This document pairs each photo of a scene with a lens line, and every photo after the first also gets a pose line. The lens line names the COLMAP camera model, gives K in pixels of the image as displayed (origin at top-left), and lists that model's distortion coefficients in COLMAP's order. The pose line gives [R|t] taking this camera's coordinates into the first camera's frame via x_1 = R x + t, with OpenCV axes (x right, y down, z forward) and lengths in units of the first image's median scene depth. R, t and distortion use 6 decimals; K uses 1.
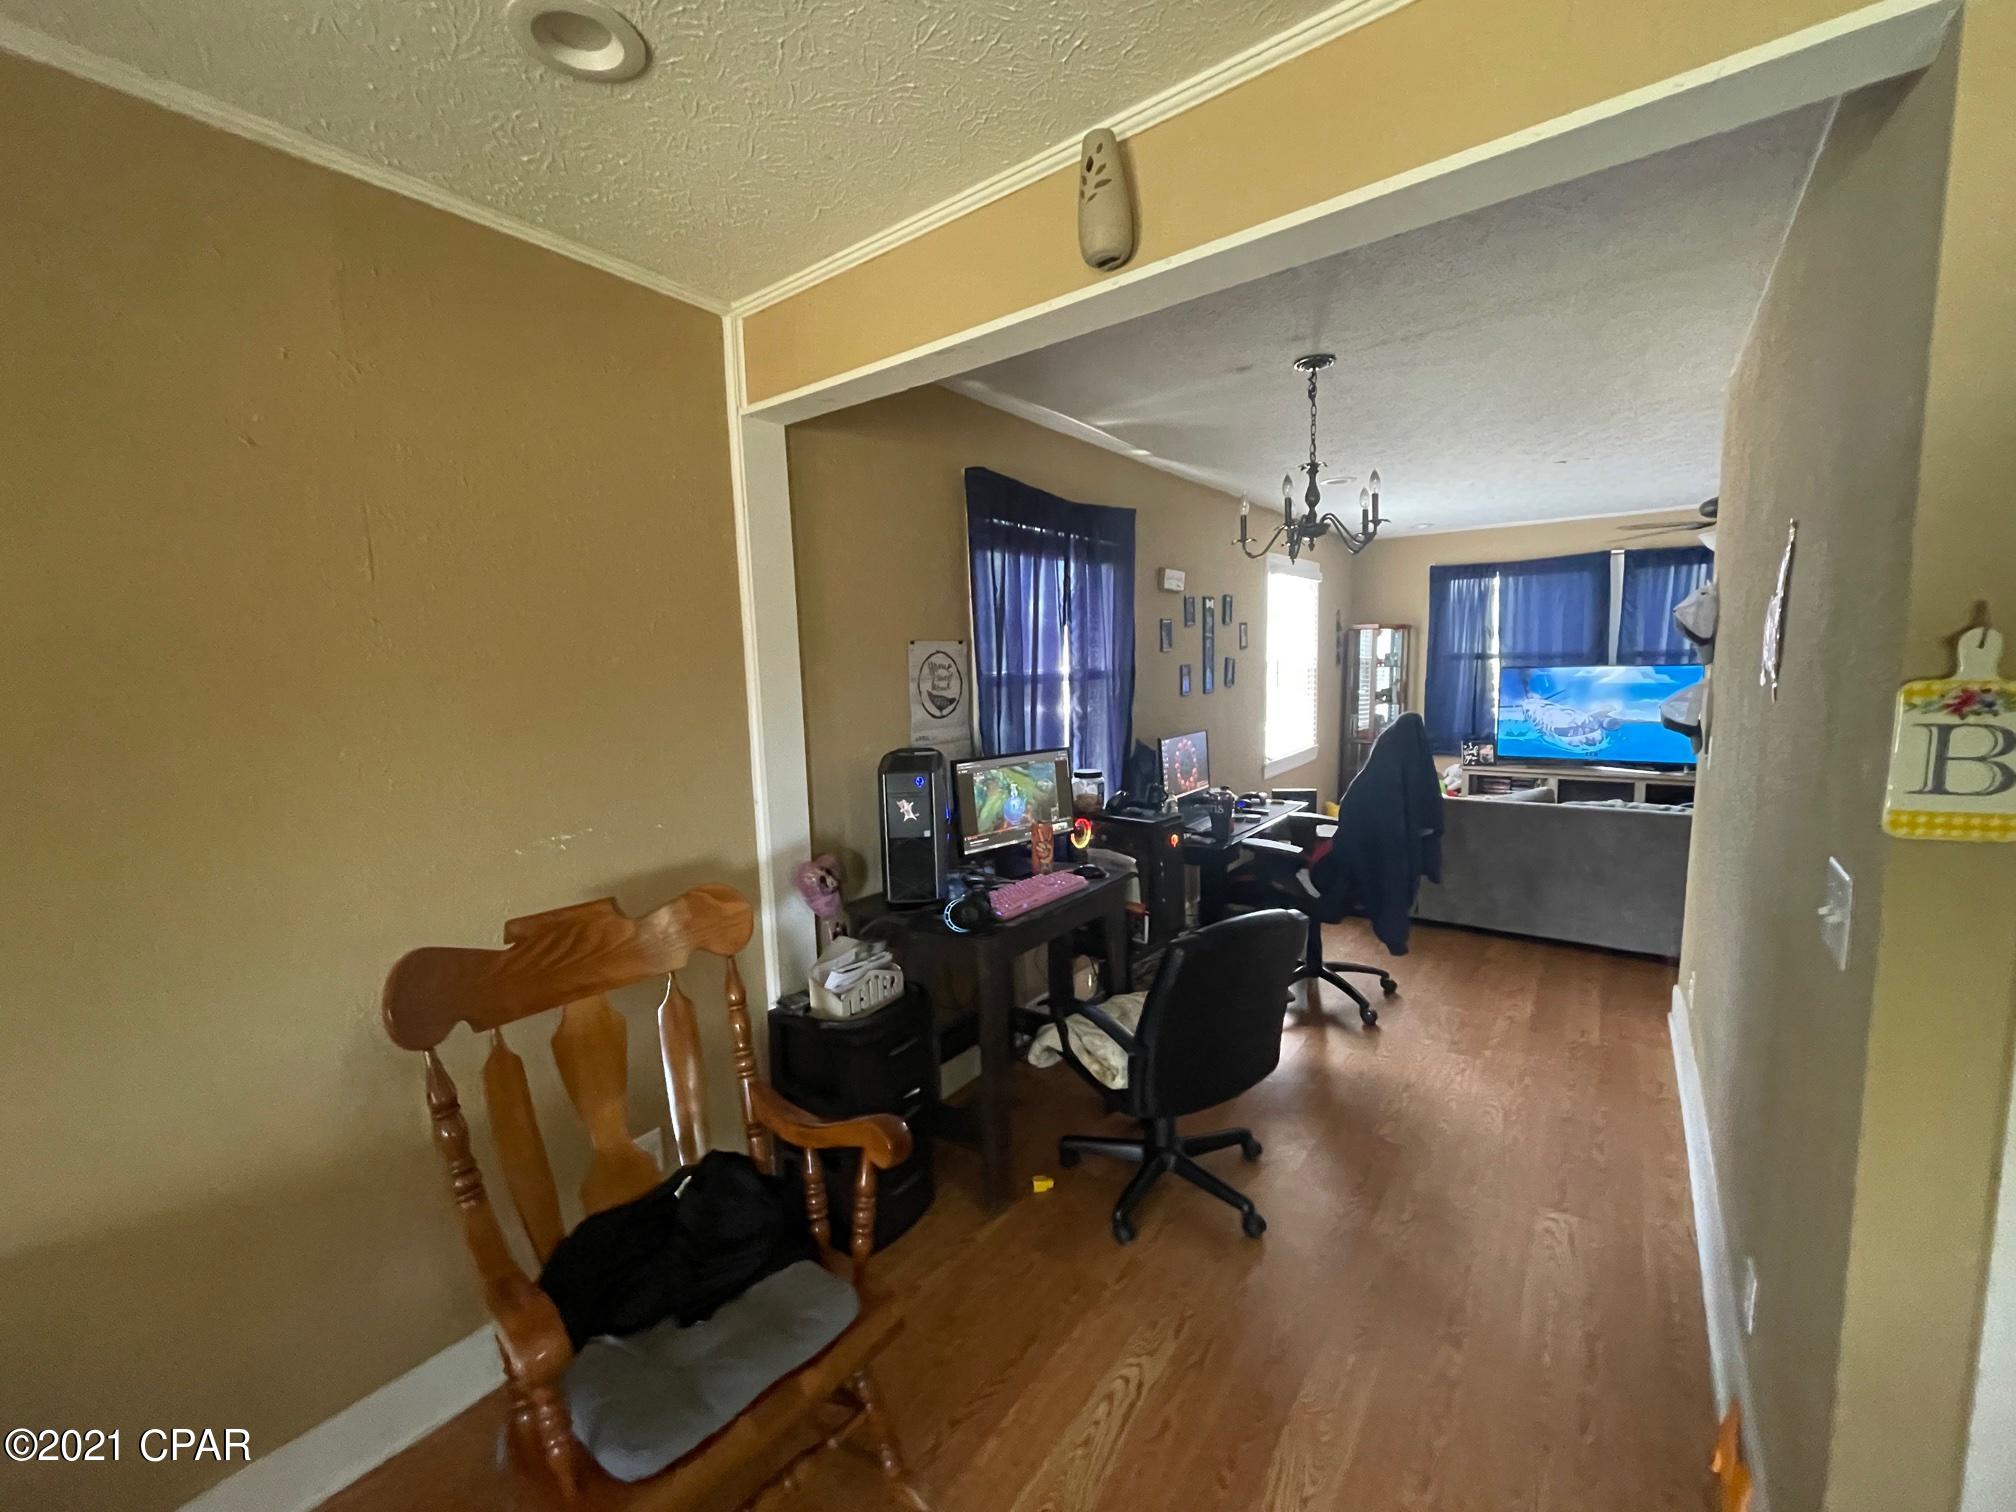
lens RADIAL K [[810.1, 0, 1014.4], [0, 810.1, 766.3], [0, 0, 1]] dist [-0.006898, 0.000653]
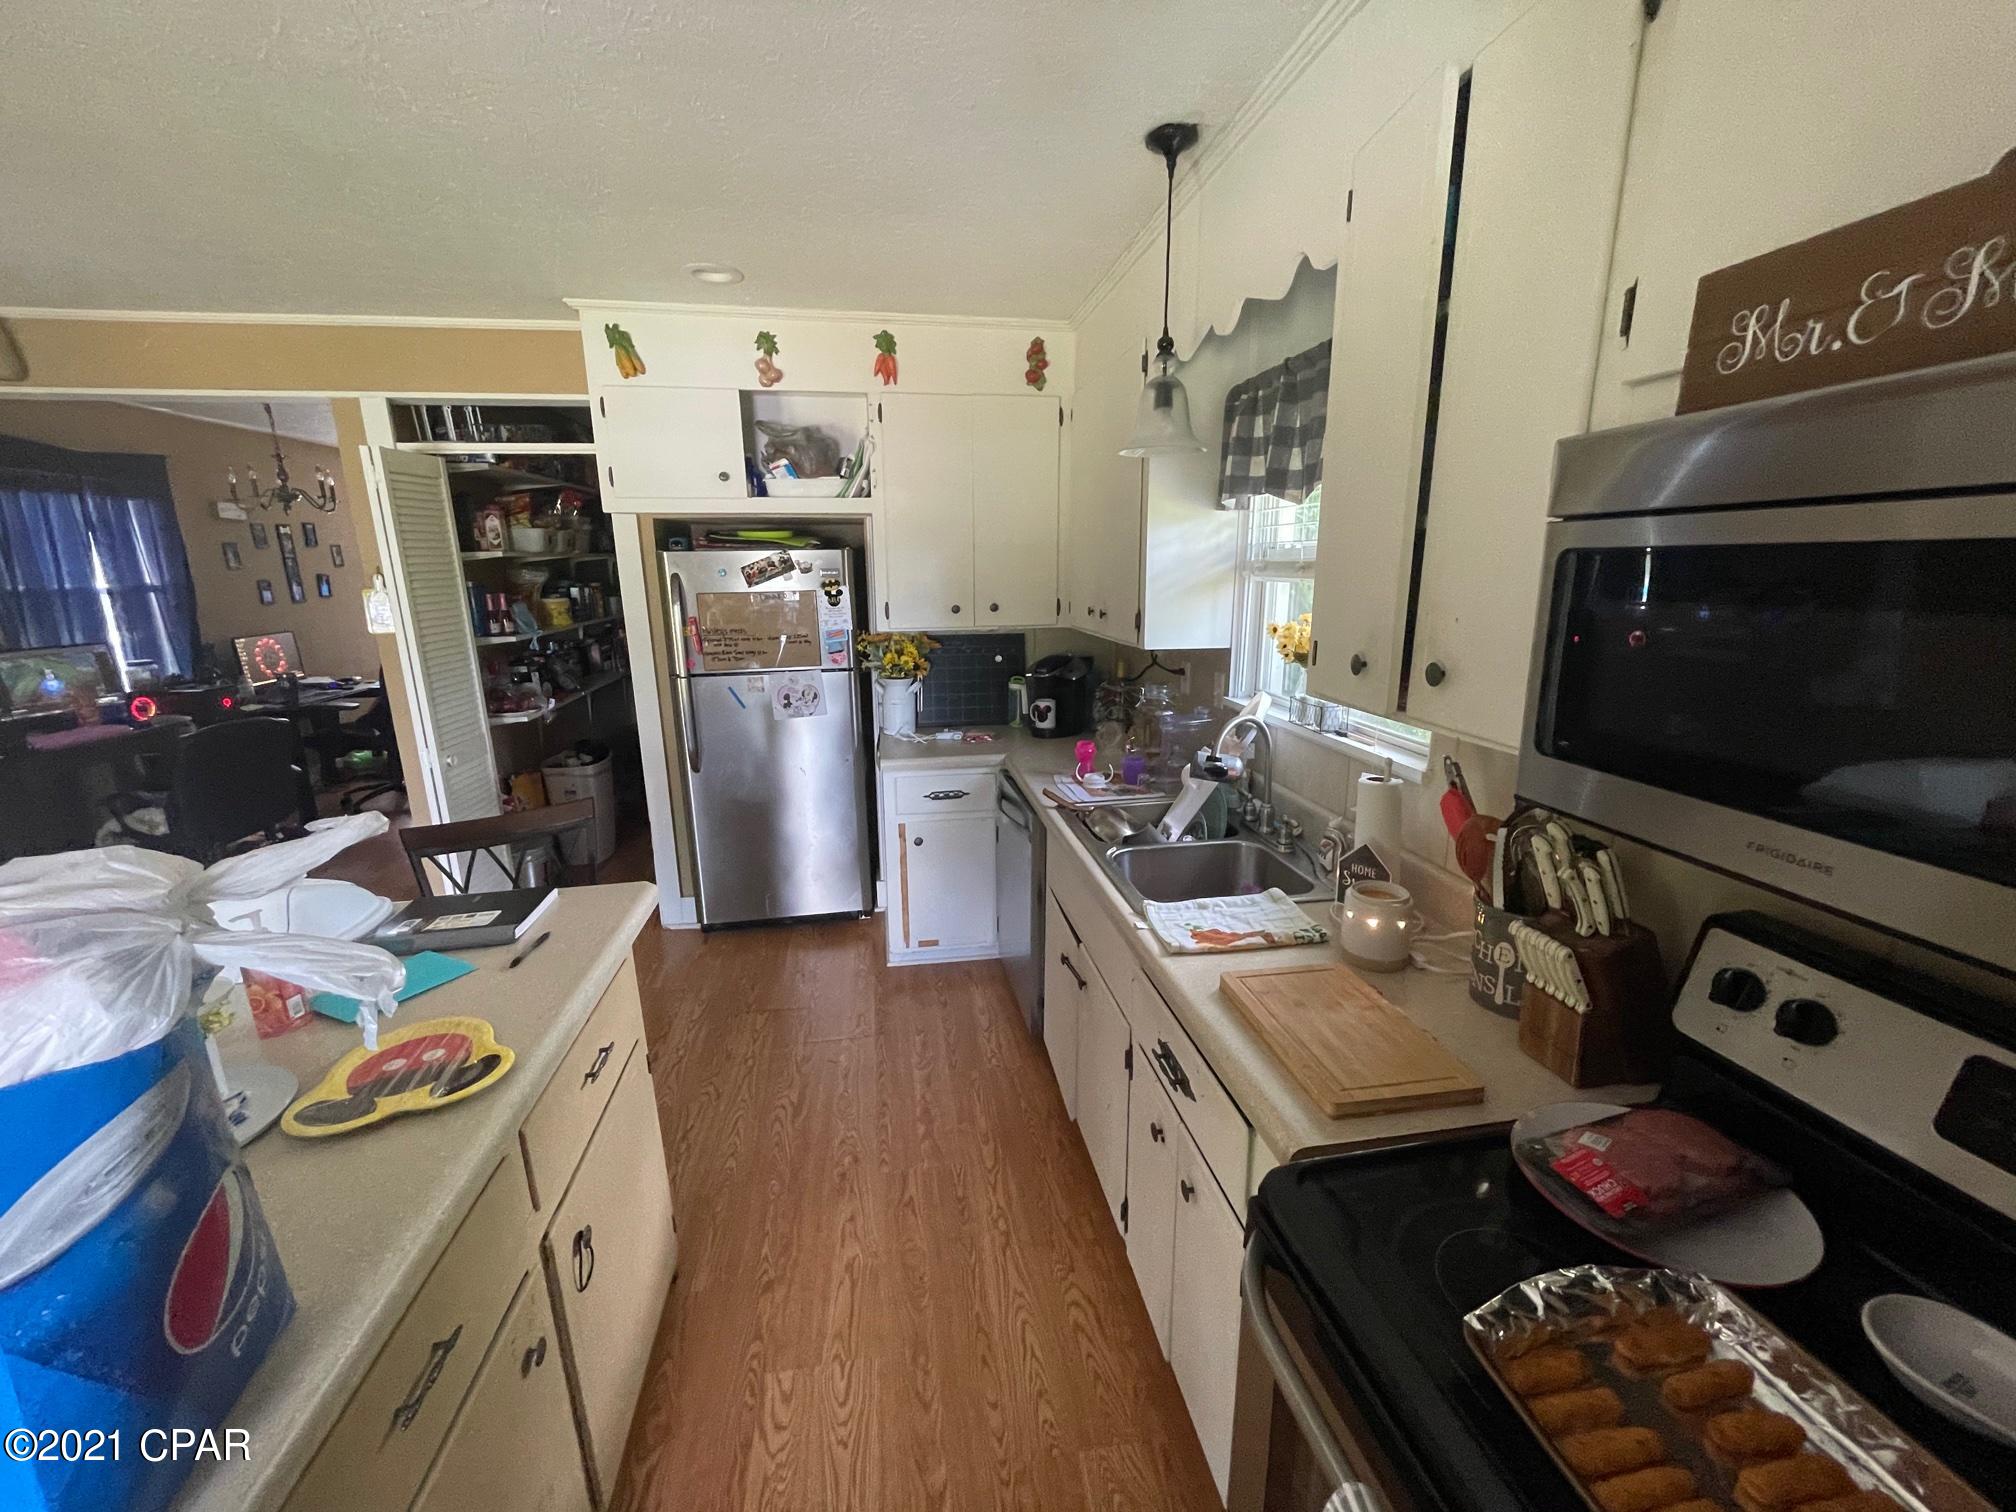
lens RADIAL K [[810.1, 0, 1009.9], [0, 810.1, 752.6], [0, 0, 1]] dist [-0.006898, 0.000653]
pose [[0.692096, -0.147374, 0.706600, 0.087041], [0.085866, 0.988793, 0.122127, 0.081194], [-0.716679, -0.023850, 0.696995, -0.666115]]
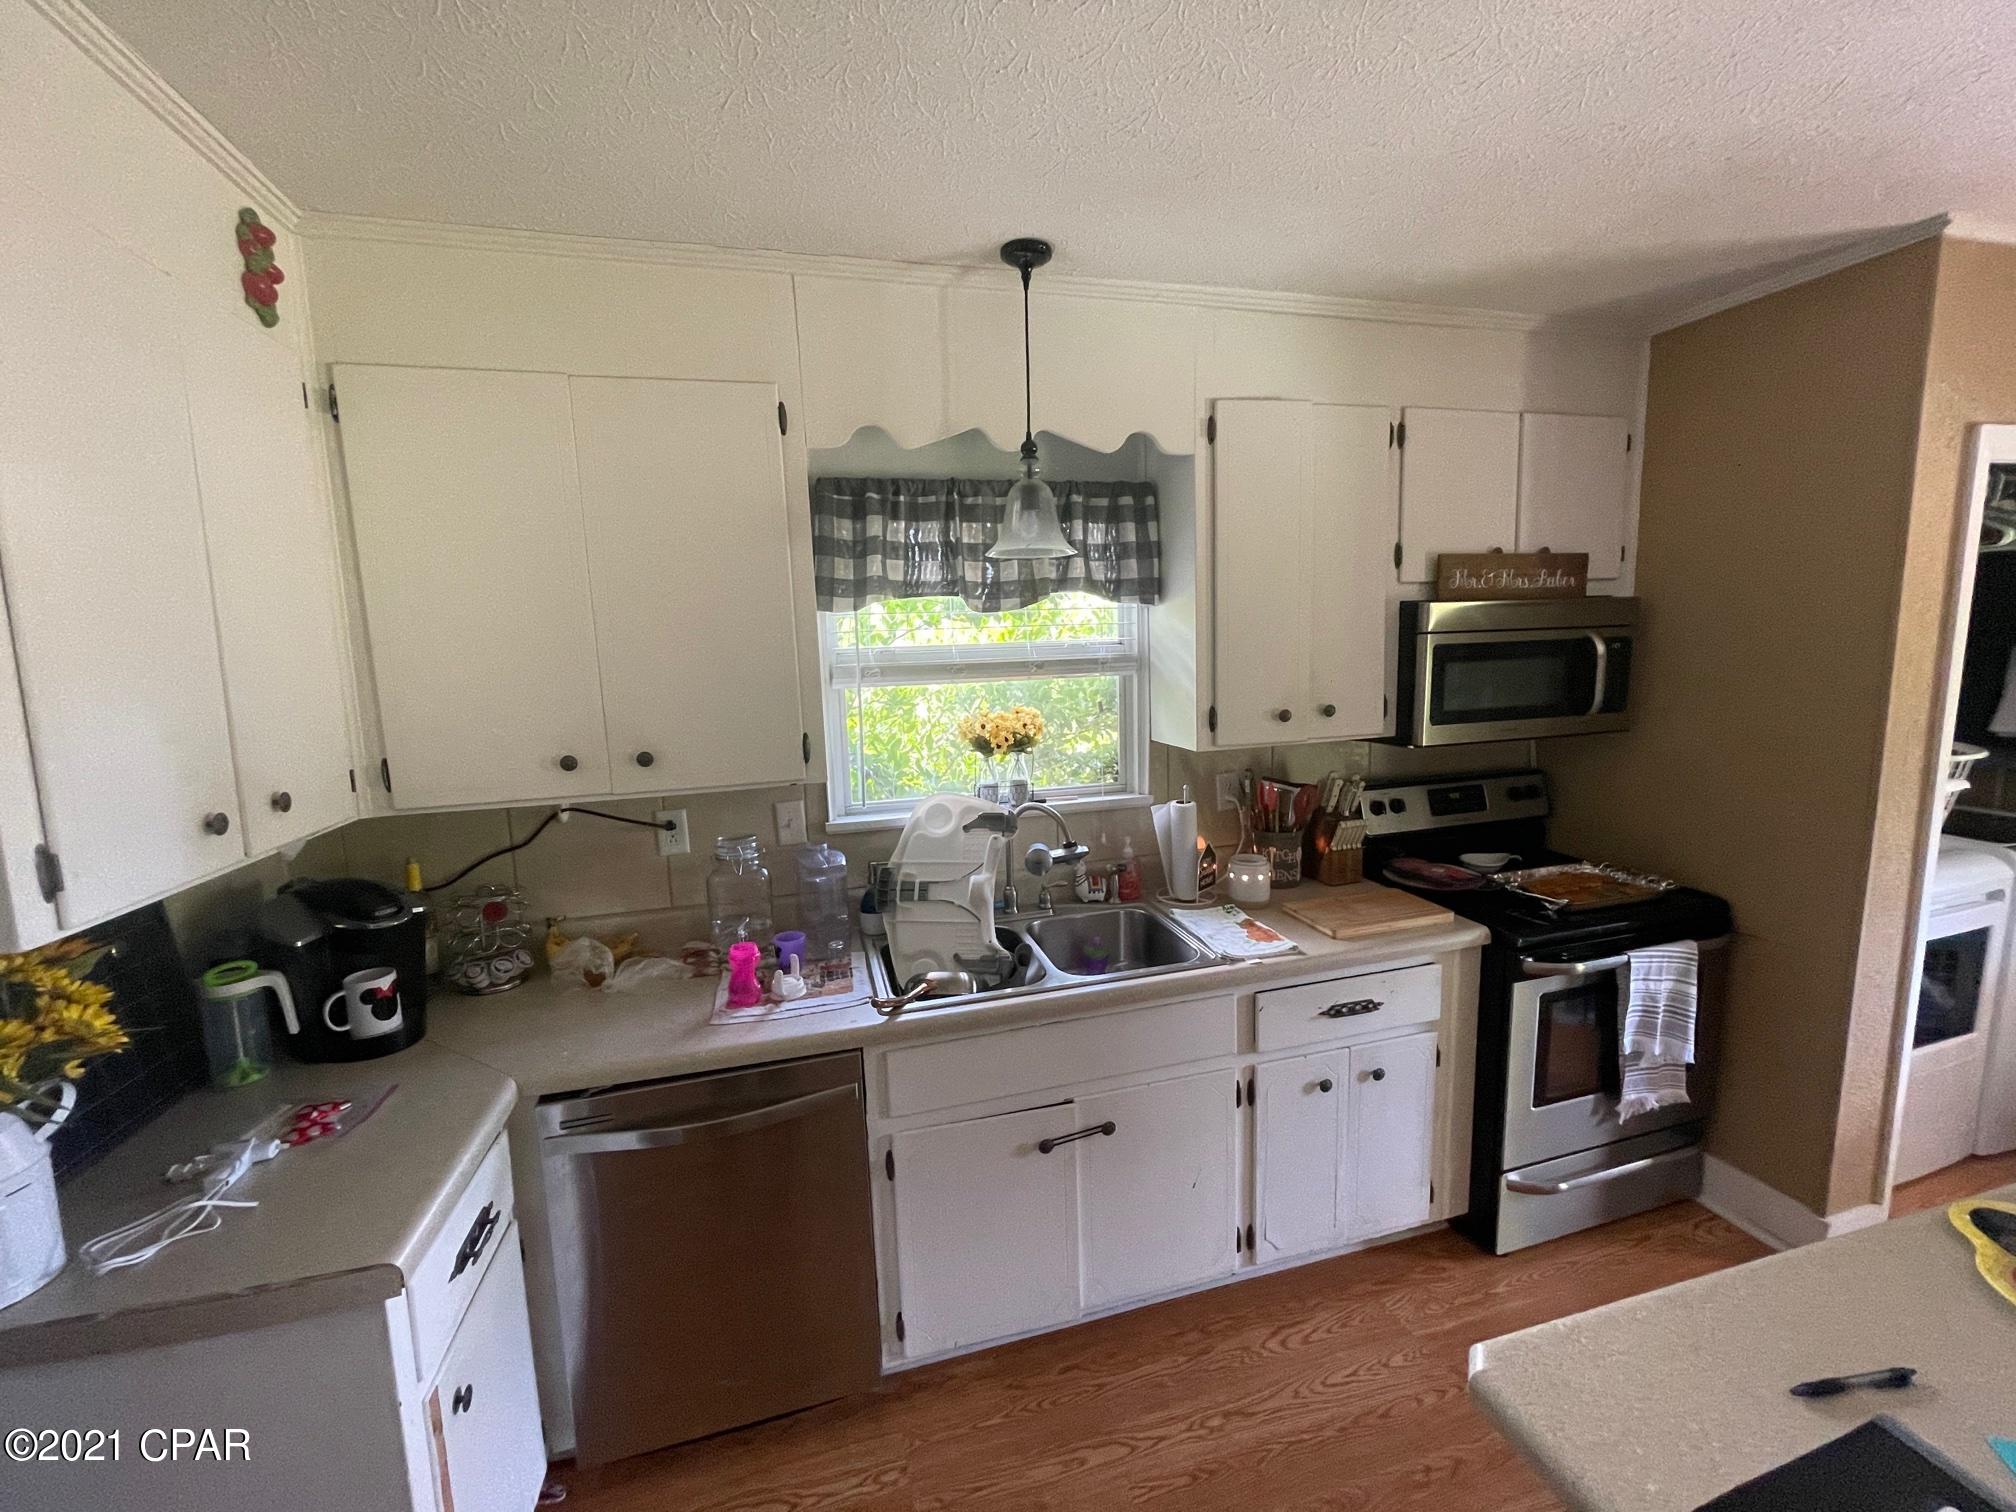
lens RADIAL K [[810.1, 0, 1003.3], [0, 810.1, 751.0], [0, 0, 1]] dist [-0.006898, 0.000653]
pose [[-0.782057, -0.032374, 0.622366, 0.208253], [0.131395, 0.967636, 0.215444, -0.004200], [-0.609199, 0.250265, -0.752492, -0.114507]]
